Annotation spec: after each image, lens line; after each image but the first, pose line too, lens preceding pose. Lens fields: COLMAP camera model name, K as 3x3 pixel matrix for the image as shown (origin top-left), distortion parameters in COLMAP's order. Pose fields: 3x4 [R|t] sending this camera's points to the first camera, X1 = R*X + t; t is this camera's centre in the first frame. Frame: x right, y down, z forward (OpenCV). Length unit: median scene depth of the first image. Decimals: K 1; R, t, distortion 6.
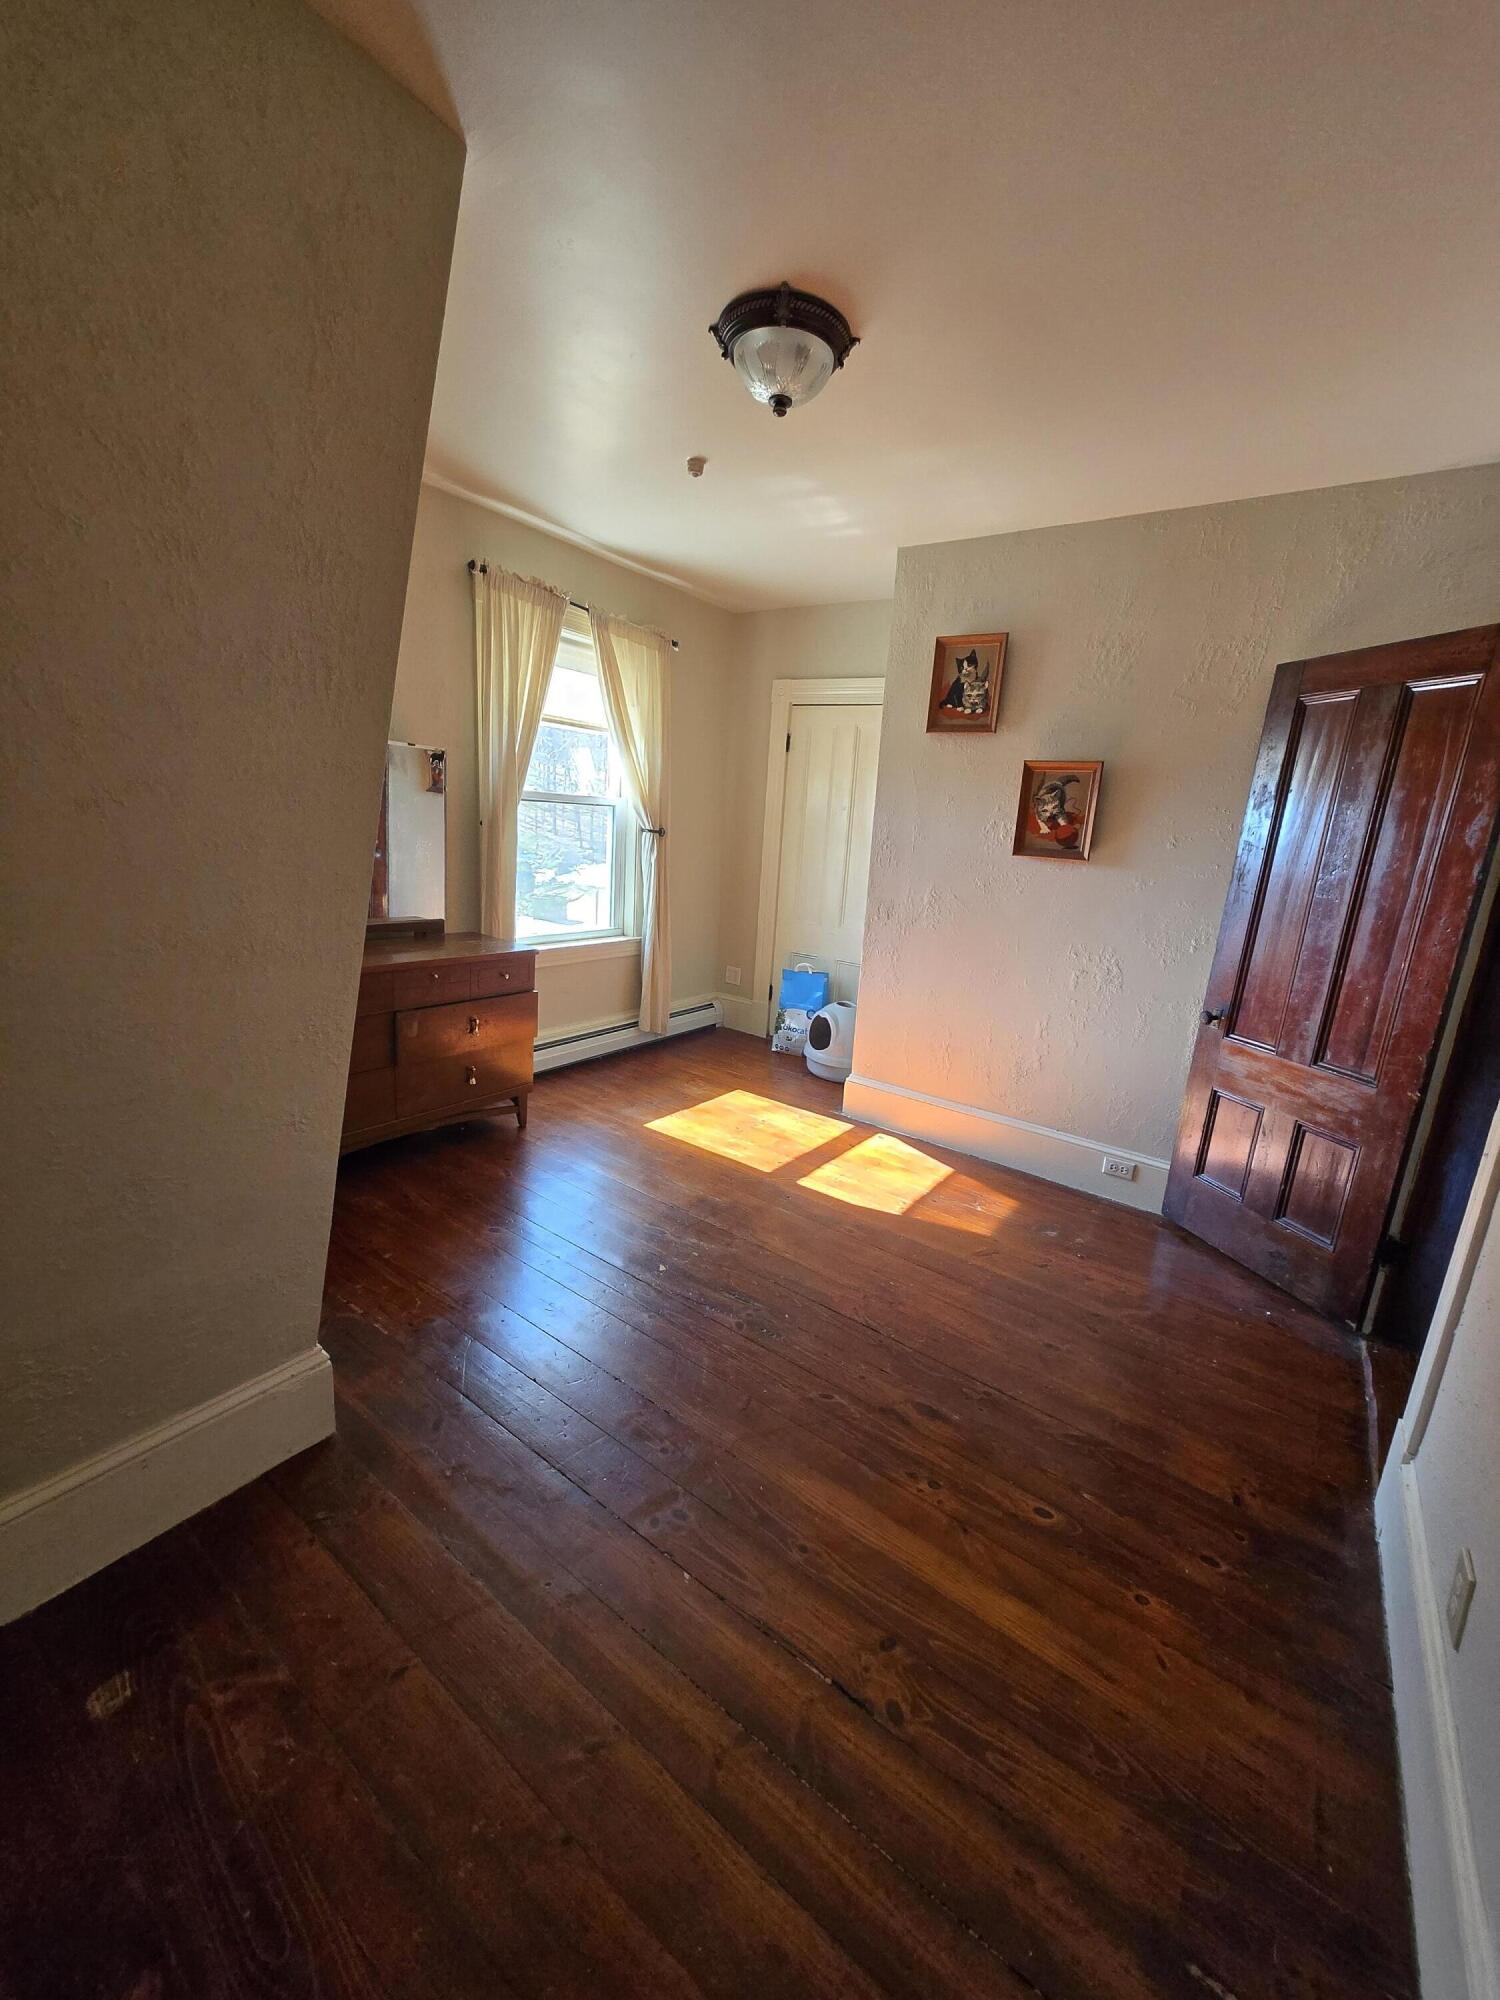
lens RADIAL K [[781.6, 0, 750.0], [0, 781.6, 1000.0], [0, 0, 1]] dist [0.000191, 0.000141]
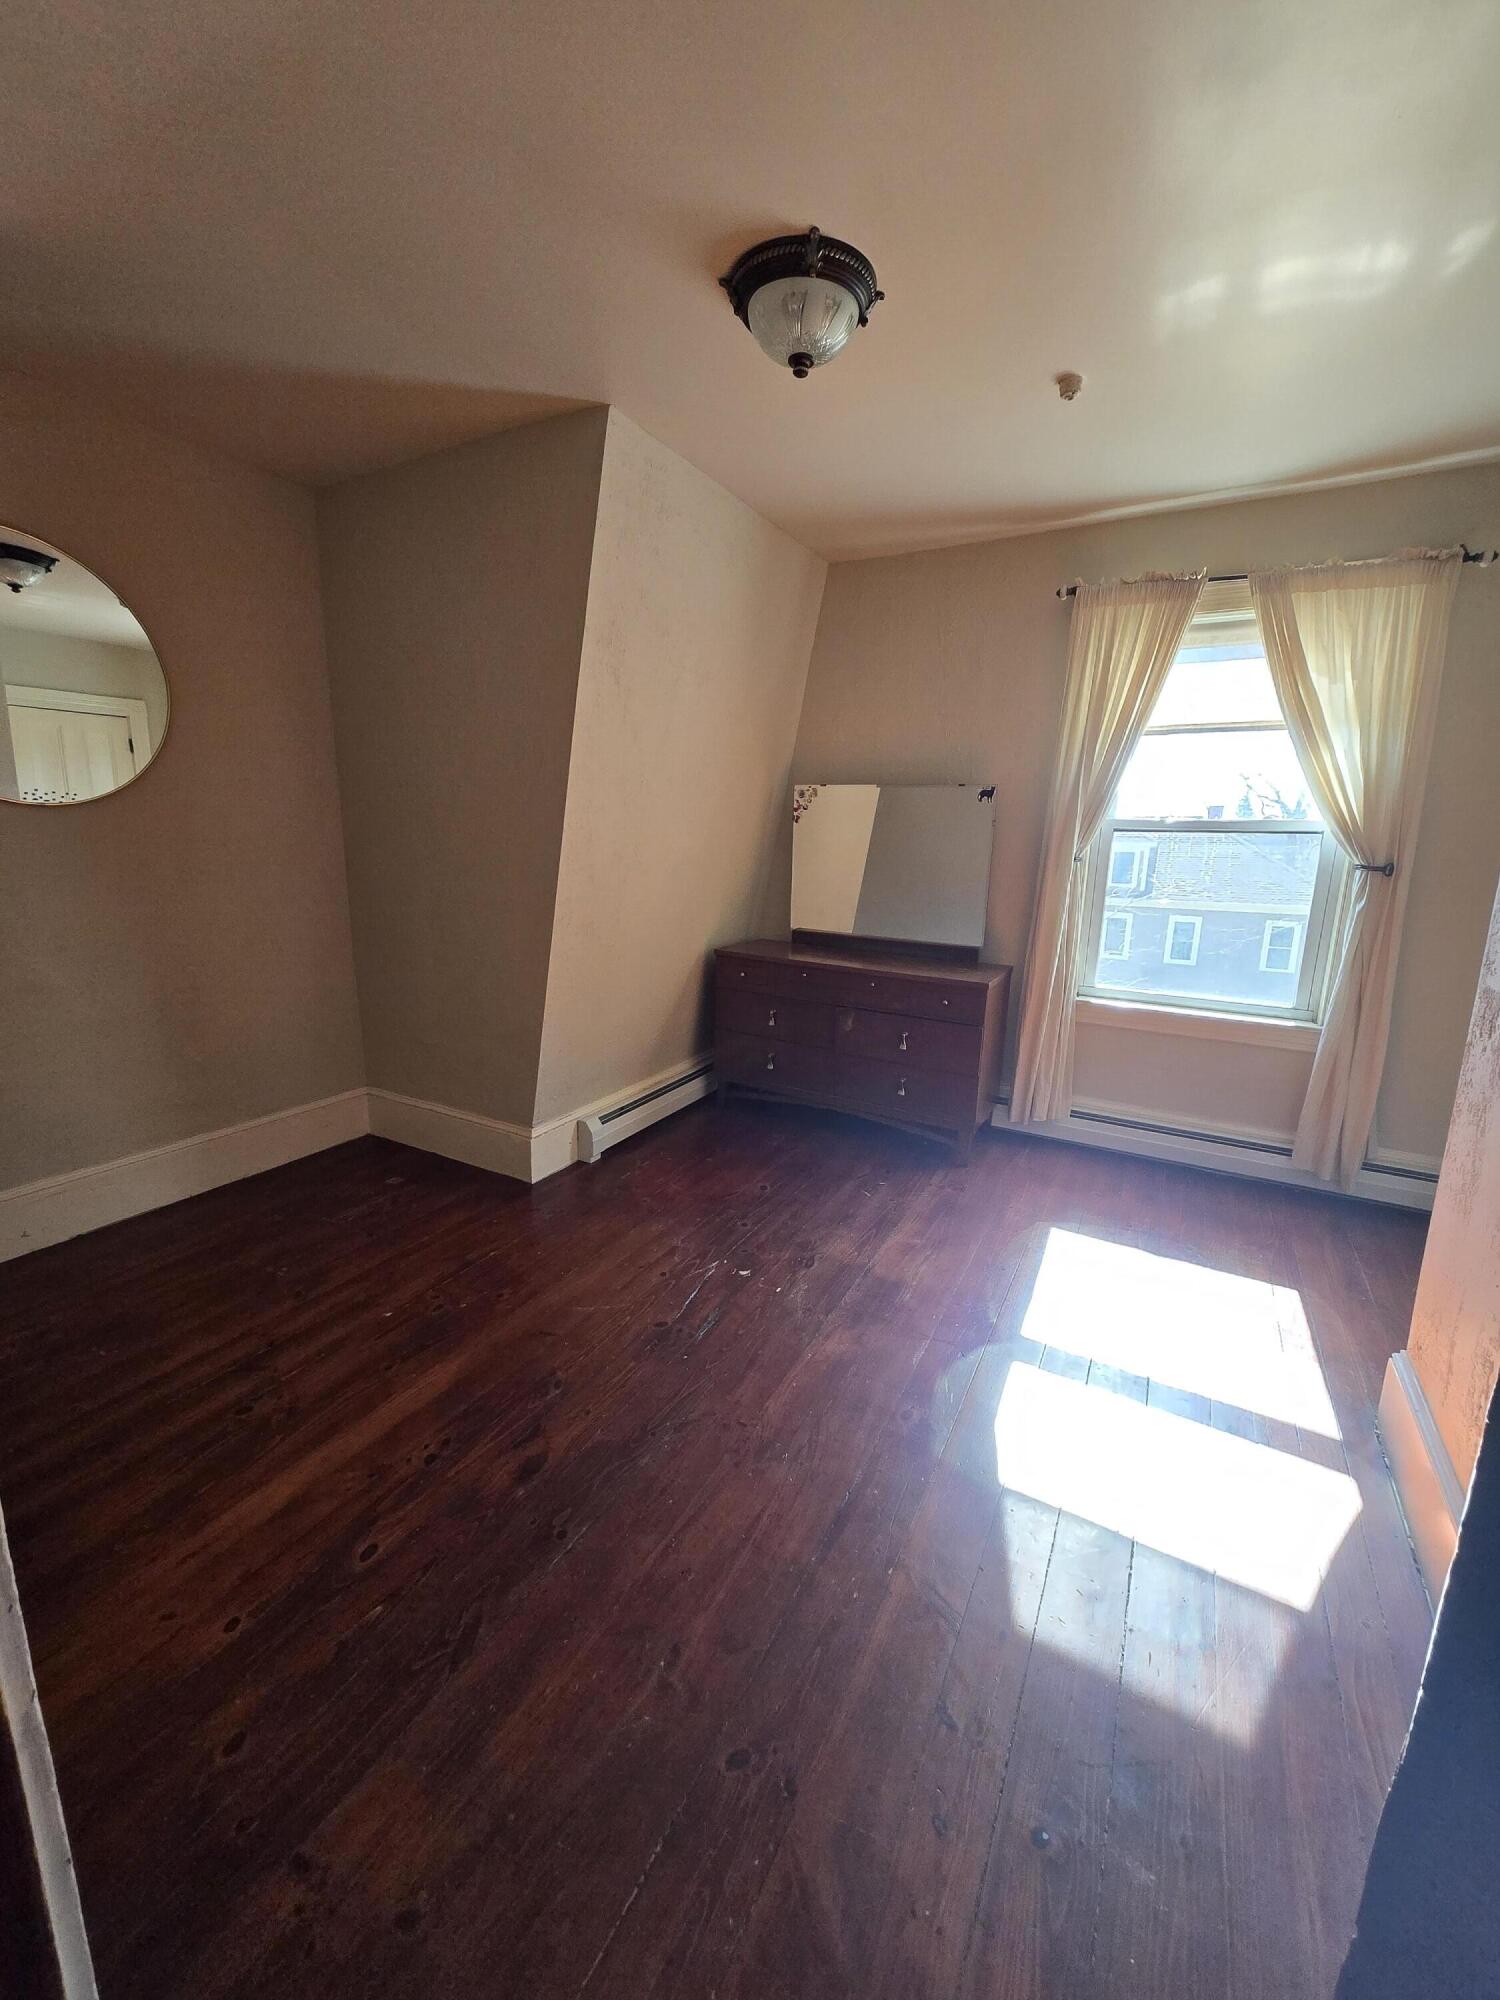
lens RADIAL K [[793.2, 0, 750.0], [0, 793.2, 1000.0], [0, 0, 1]] dist [0.001622, 0.000008]
pose [[0.111575, 0.141289, -0.983661, 1.029303], [-0.242320, 0.963831, 0.110955, -0.132801], [0.963759, 0.225981, 0.141777, 0.963495]]
